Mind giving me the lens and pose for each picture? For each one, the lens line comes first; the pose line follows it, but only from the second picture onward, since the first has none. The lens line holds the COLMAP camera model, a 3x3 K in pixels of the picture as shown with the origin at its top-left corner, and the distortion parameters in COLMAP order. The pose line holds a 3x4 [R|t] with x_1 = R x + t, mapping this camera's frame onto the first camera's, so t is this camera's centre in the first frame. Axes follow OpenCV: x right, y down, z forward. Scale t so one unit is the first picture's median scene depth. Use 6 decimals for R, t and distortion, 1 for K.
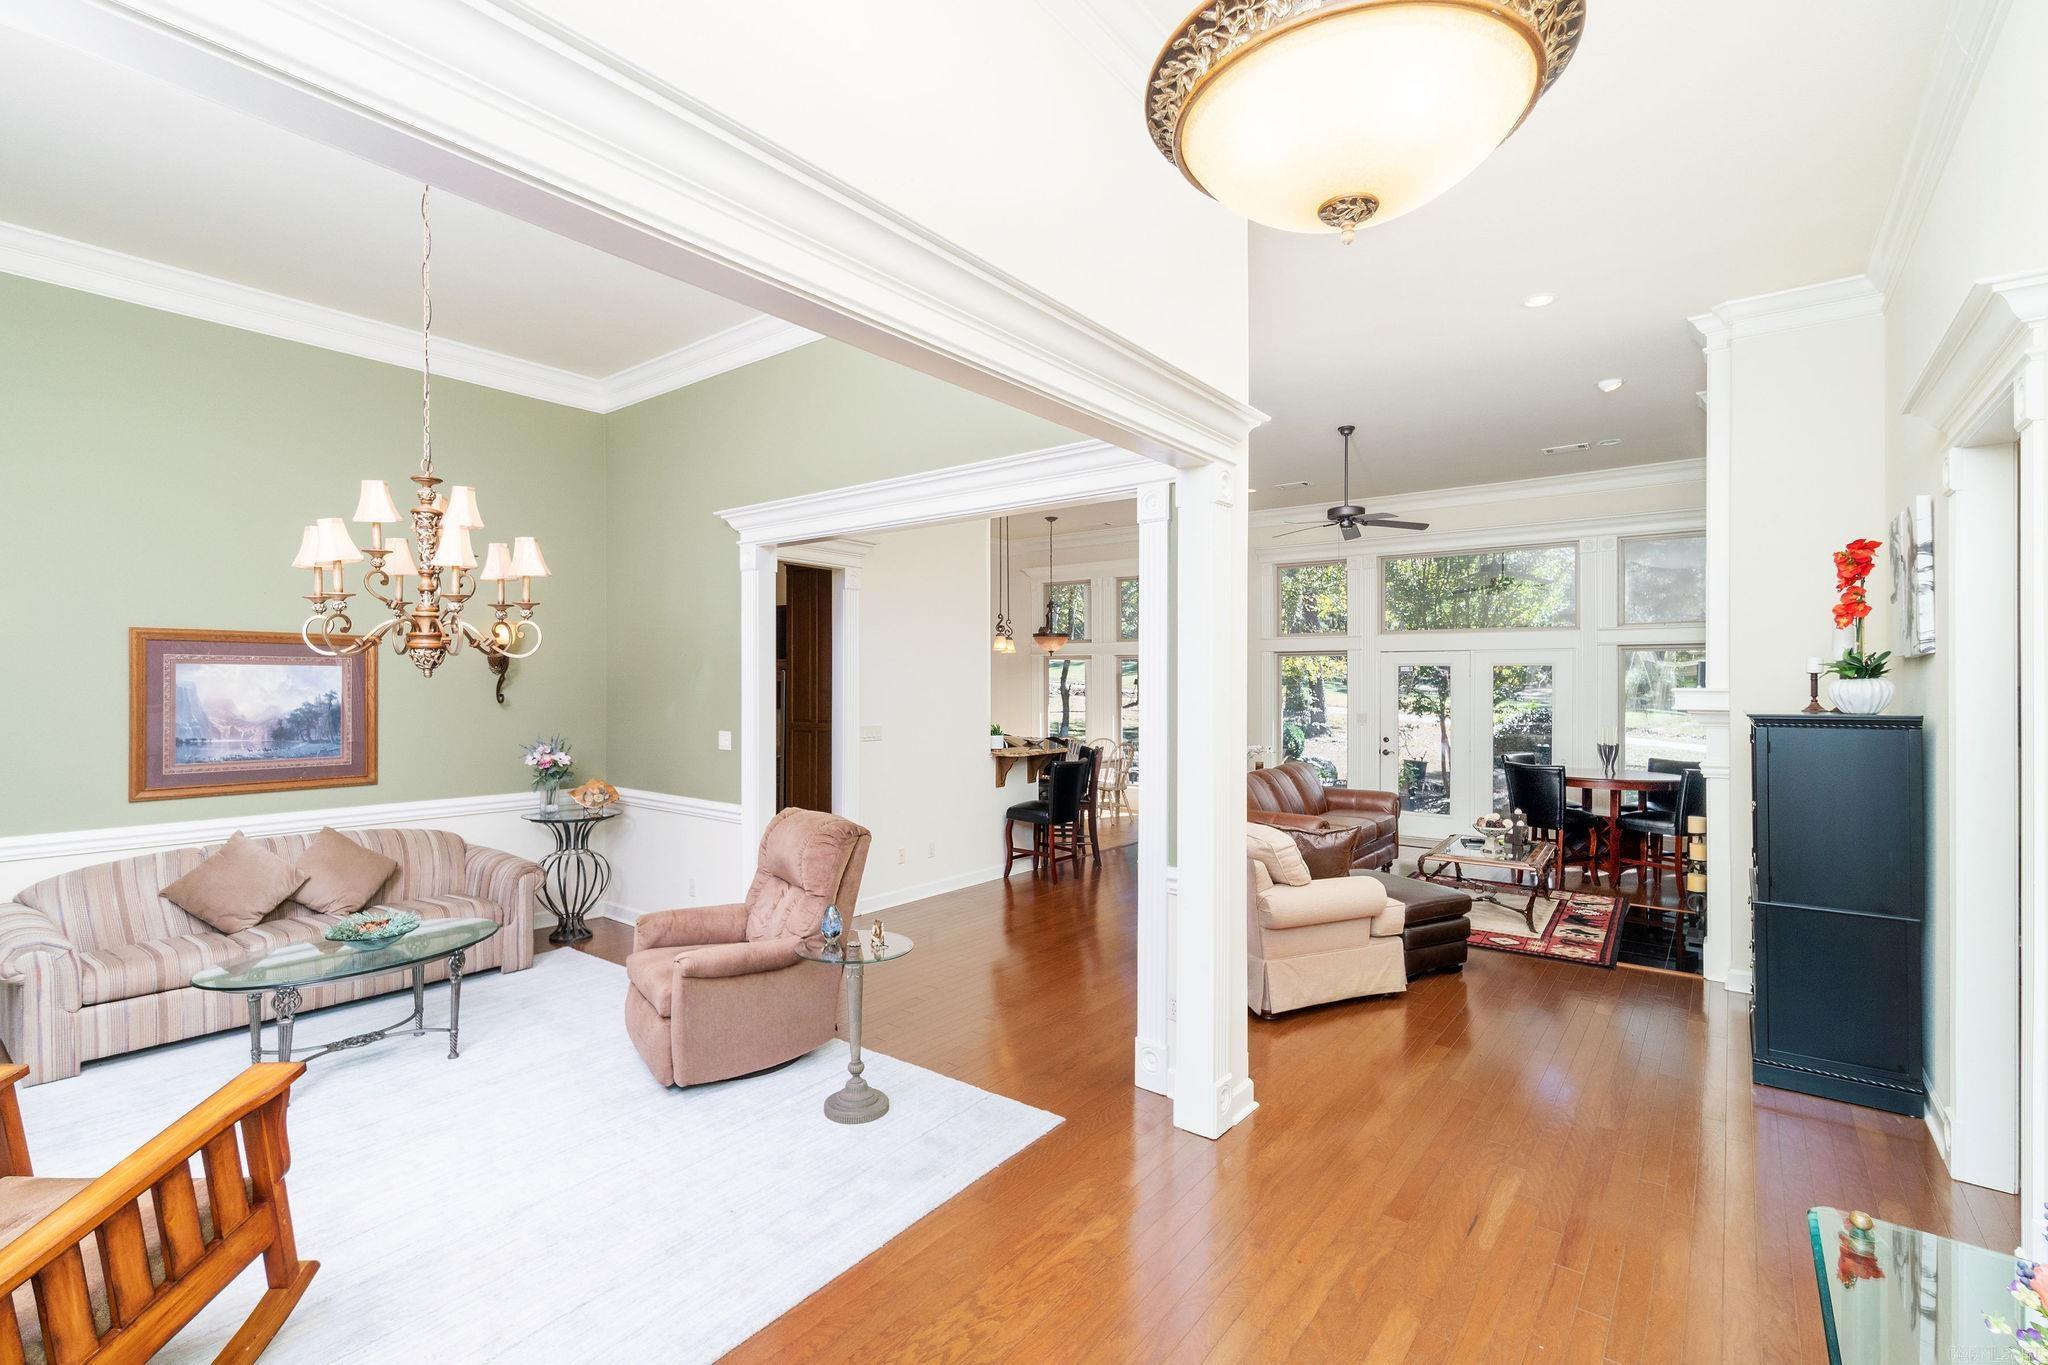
lens RADIAL K [[937.2, 0, 1021.4], [0, 937.2, 687.1], [0, 0, 1]] dist [0.000800, -0.001220]
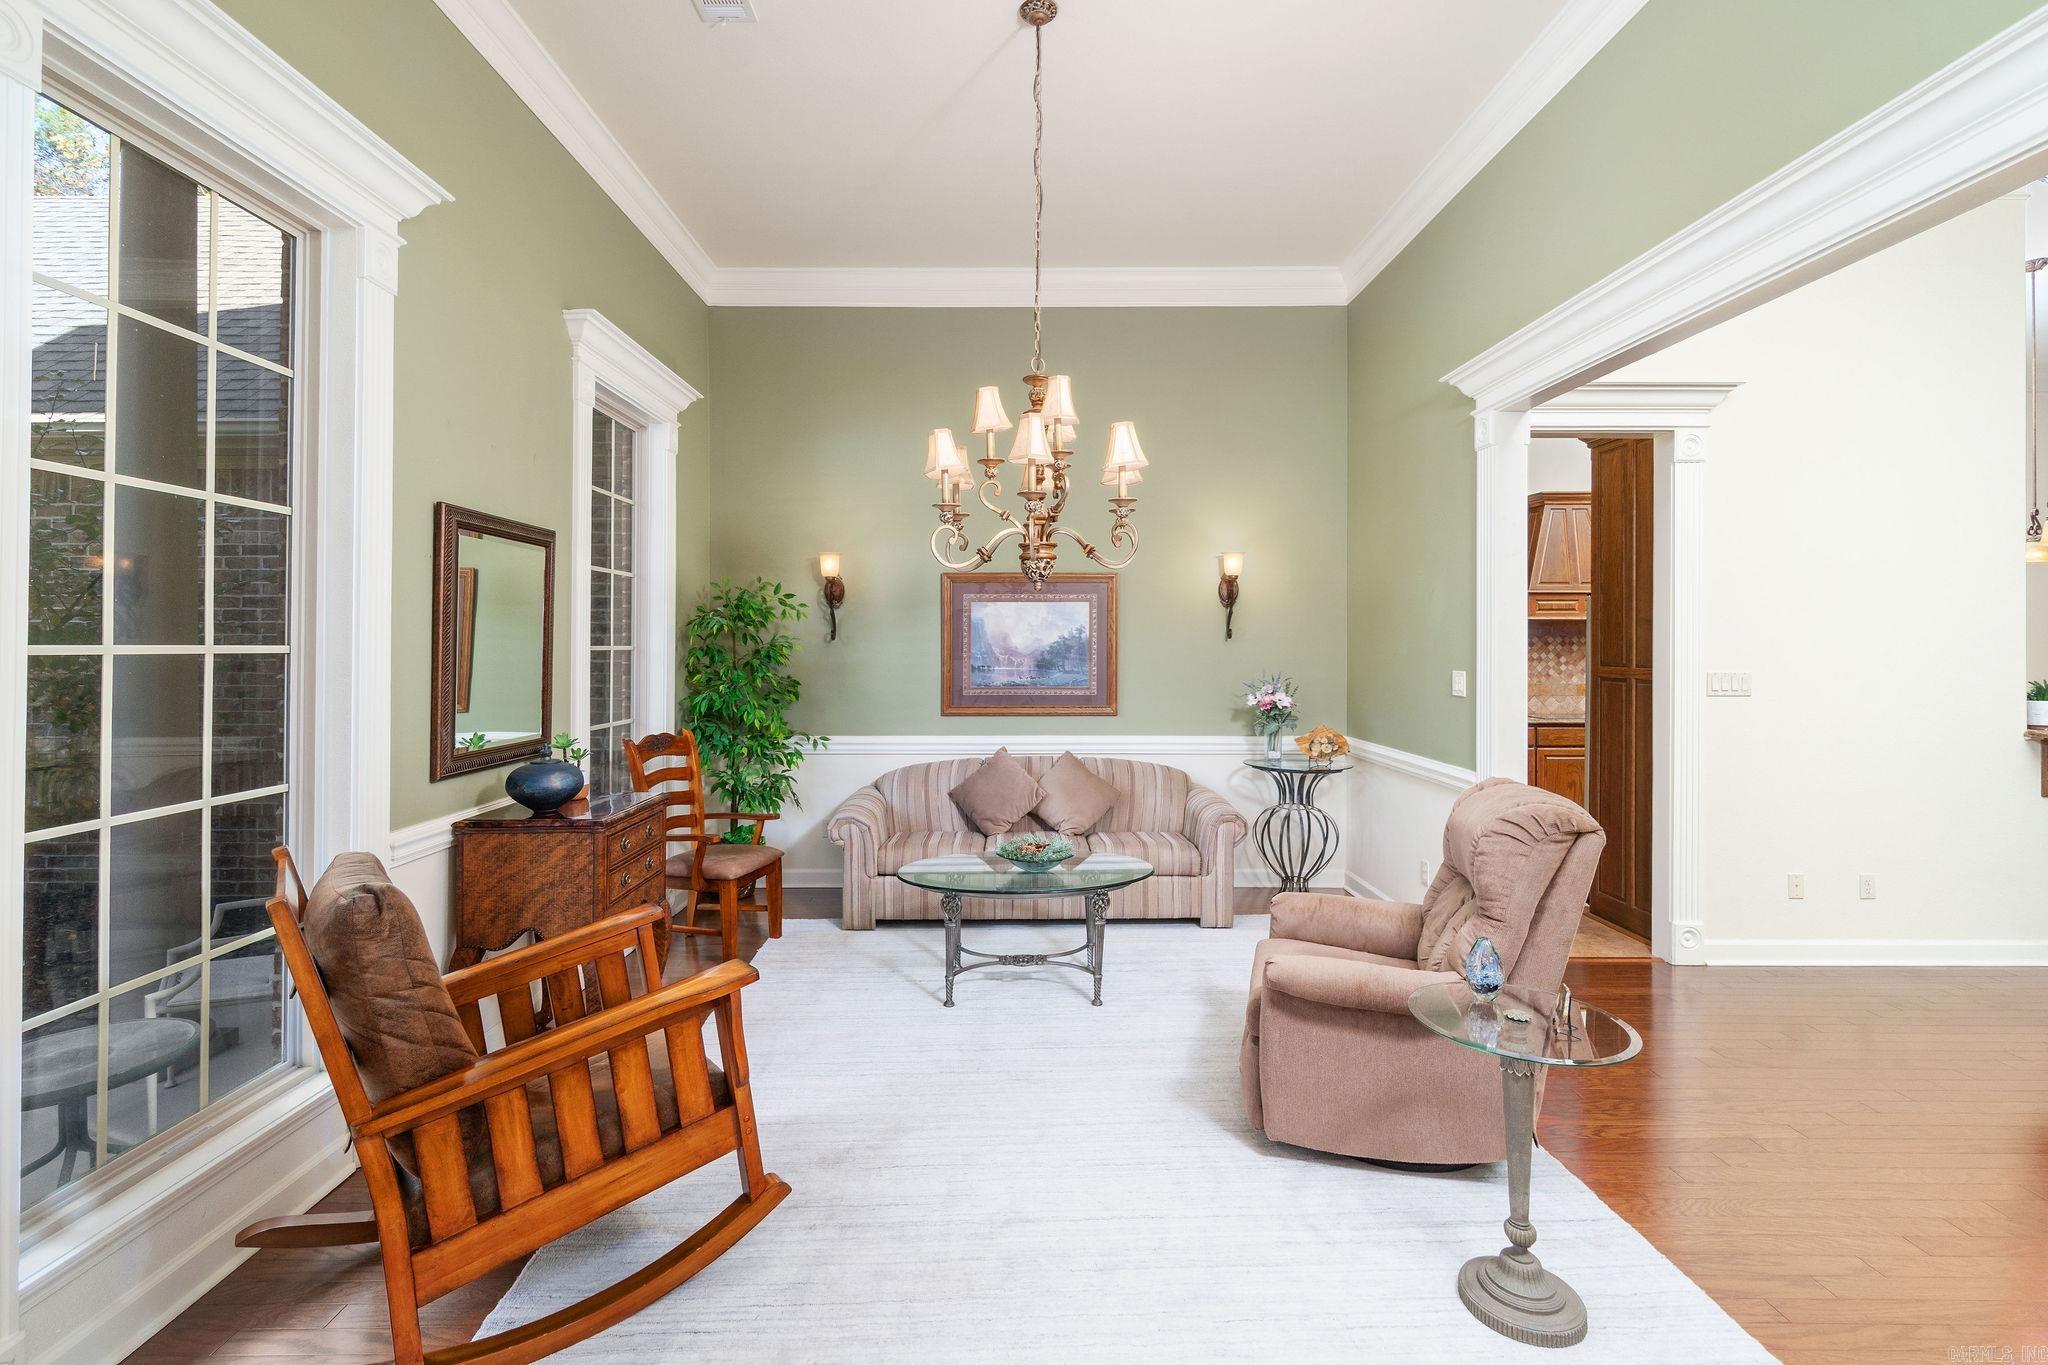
lens RADIAL K [[937.2, 0, 1008.2], [0, 937.2, 649.8], [0, 0, 1]] dist [0.000800, -0.001220]
pose [[0.599606, -0.003240, -0.800288, 0.076286], [0.002512, 0.999994, -0.002166, 0.036693], [0.800291, -0.000711, 0.599611, 0.312540]]
